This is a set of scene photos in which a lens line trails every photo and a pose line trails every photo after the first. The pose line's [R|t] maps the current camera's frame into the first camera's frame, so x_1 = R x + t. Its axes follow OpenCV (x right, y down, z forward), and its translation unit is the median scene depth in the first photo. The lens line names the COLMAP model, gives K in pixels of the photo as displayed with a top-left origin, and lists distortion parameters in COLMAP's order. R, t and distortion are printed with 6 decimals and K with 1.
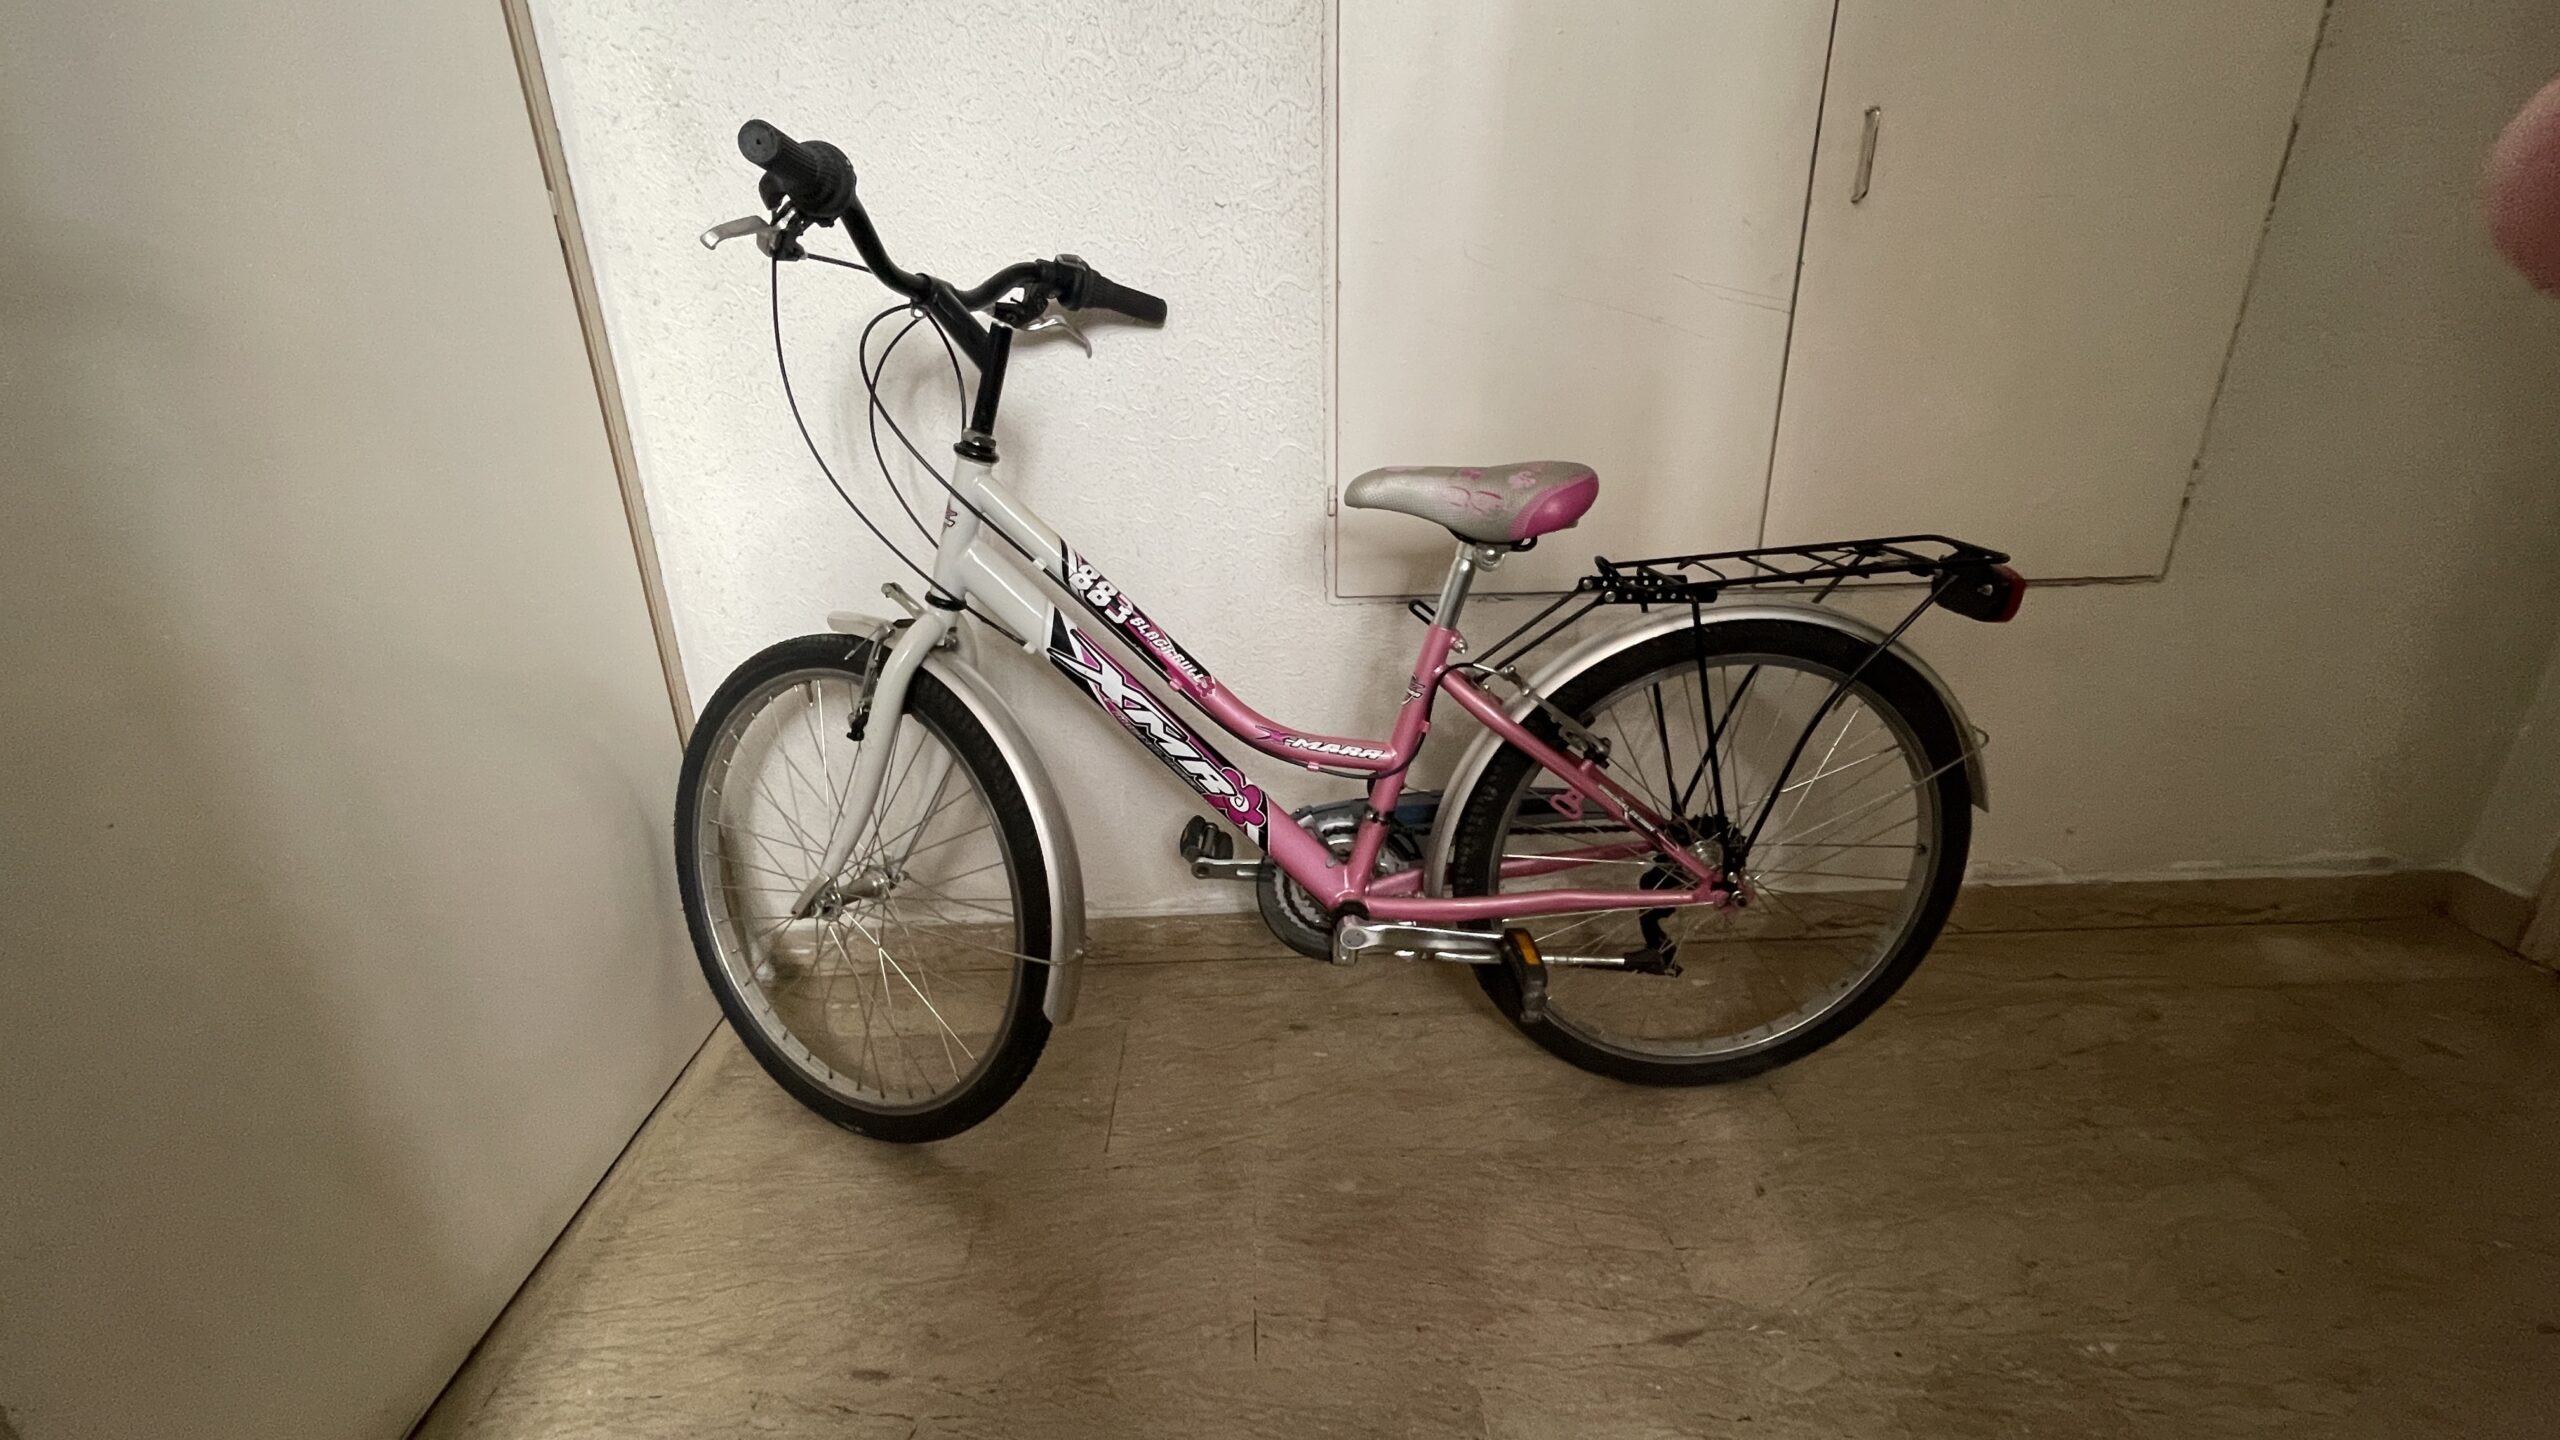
lens RADIAL K [[1016.5, 0, 1296.5], [0, 1016.5, 725.5], [0, 0, 1]] dist [-0.004295, 0.000371]
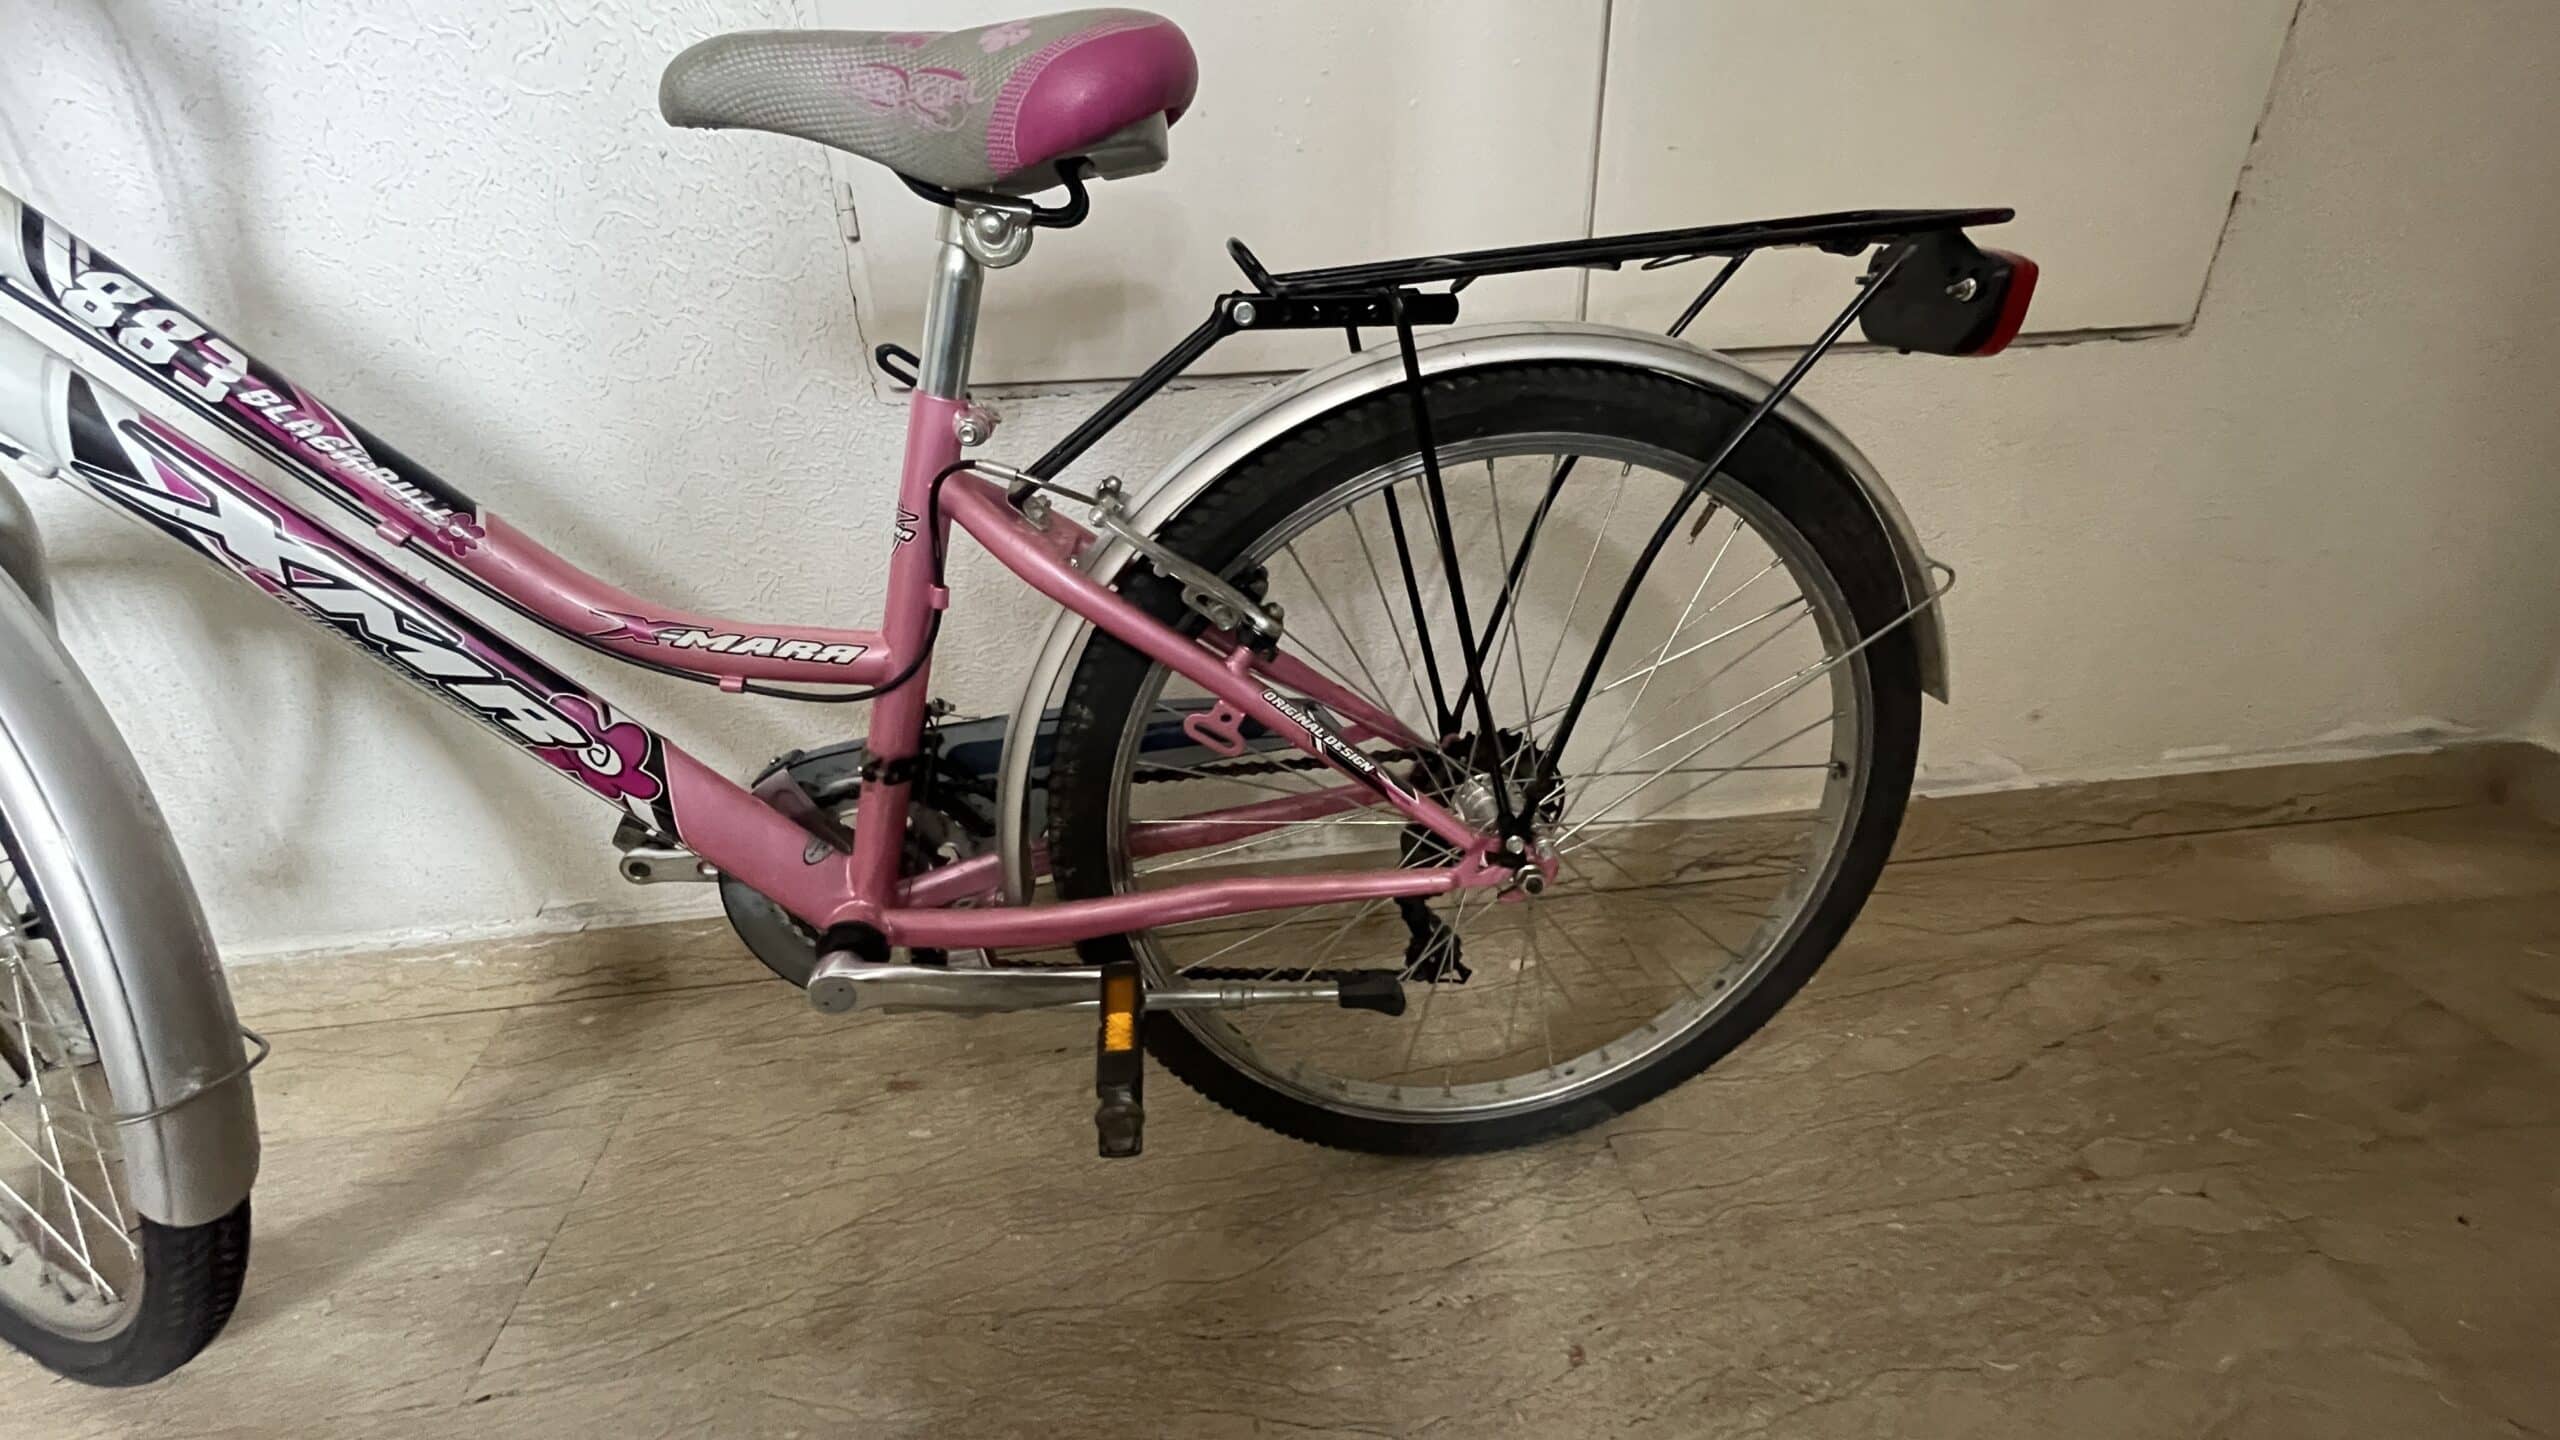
lens RADIAL K [[1016.5, 0, 1293.3], [0, 1016.5, 721.6], [0, 0, 1]] dist [-0.004295, 0.000371]
pose [[0.996208, -0.051601, 0.070051, 0.254566], [0.044663, 0.994259, 0.097231, 0.021194], [-0.074666, -0.093734, 0.992793, 0.432713]]
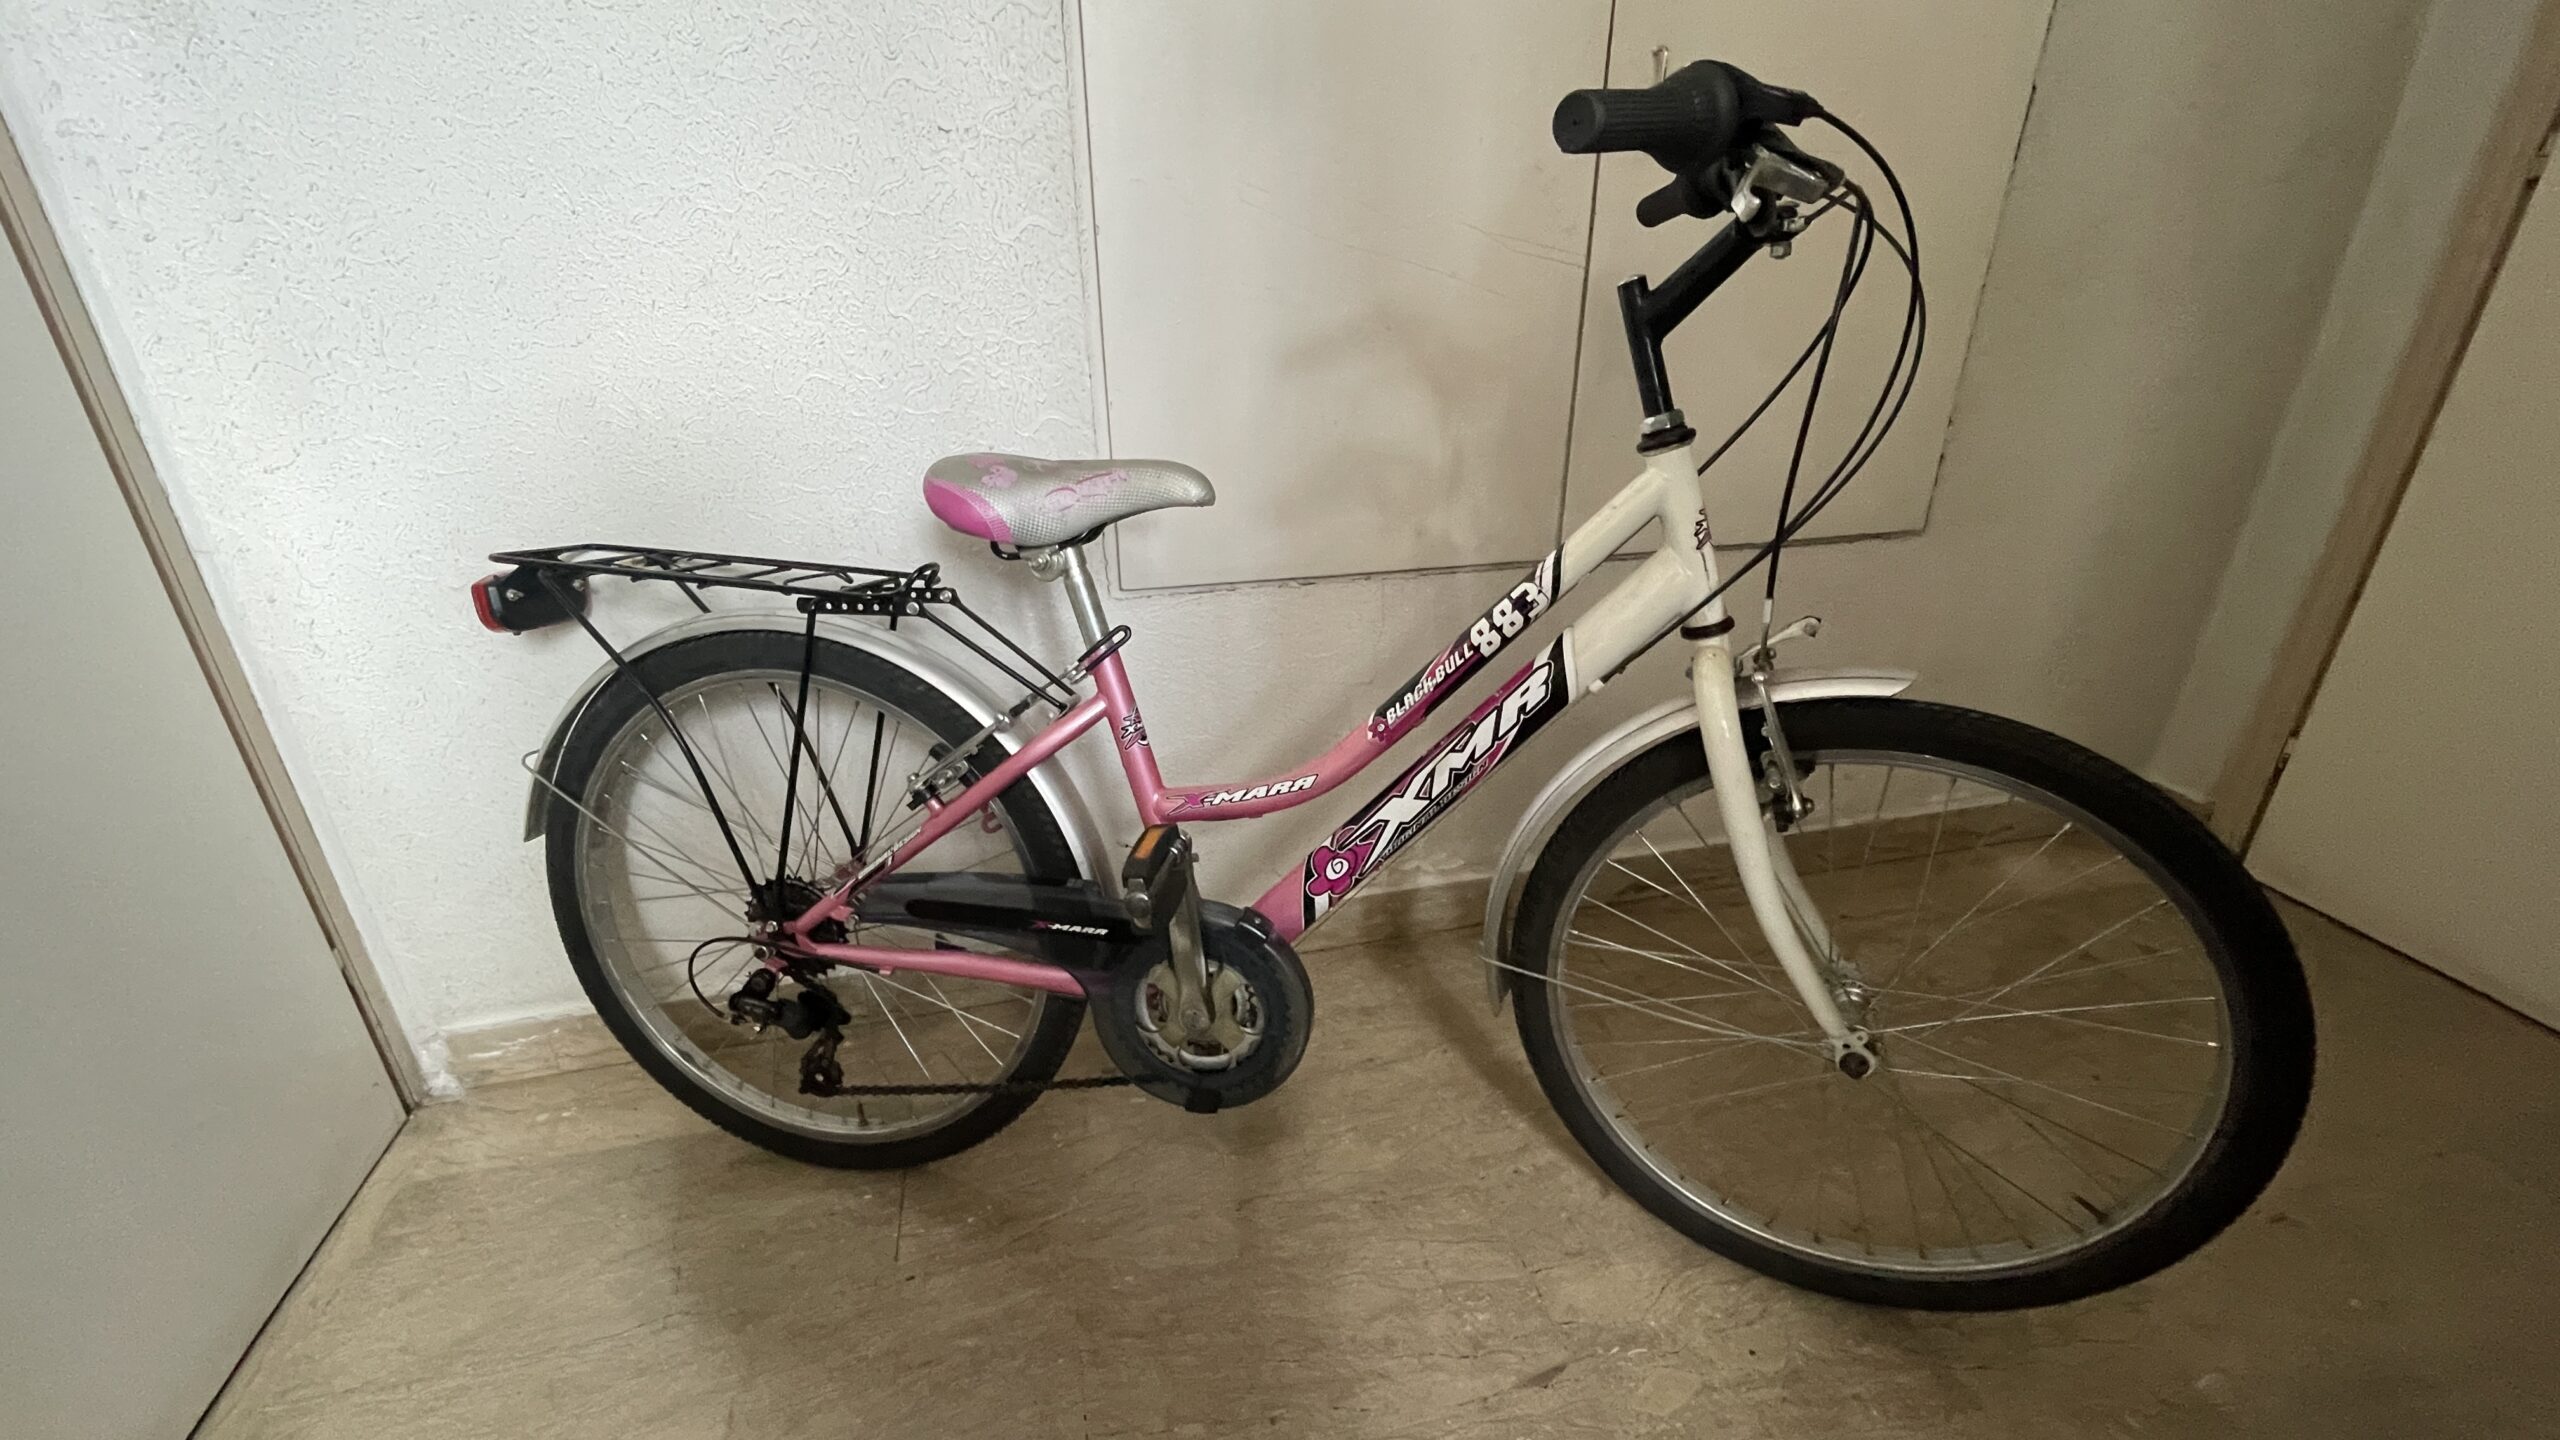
lens RADIAL K [[1016.5, 0, 1285.4], [0, 1016.5, 718.7], [0, 0, 1]] dist [-0.004295, 0.000371]
pose [[0.979026, -0.072614, 0.190358, 0.004372], [0.063145, 0.996468, 0.055352, -0.063006], [-0.193705, -0.042171, 0.980153, 0.117474]]
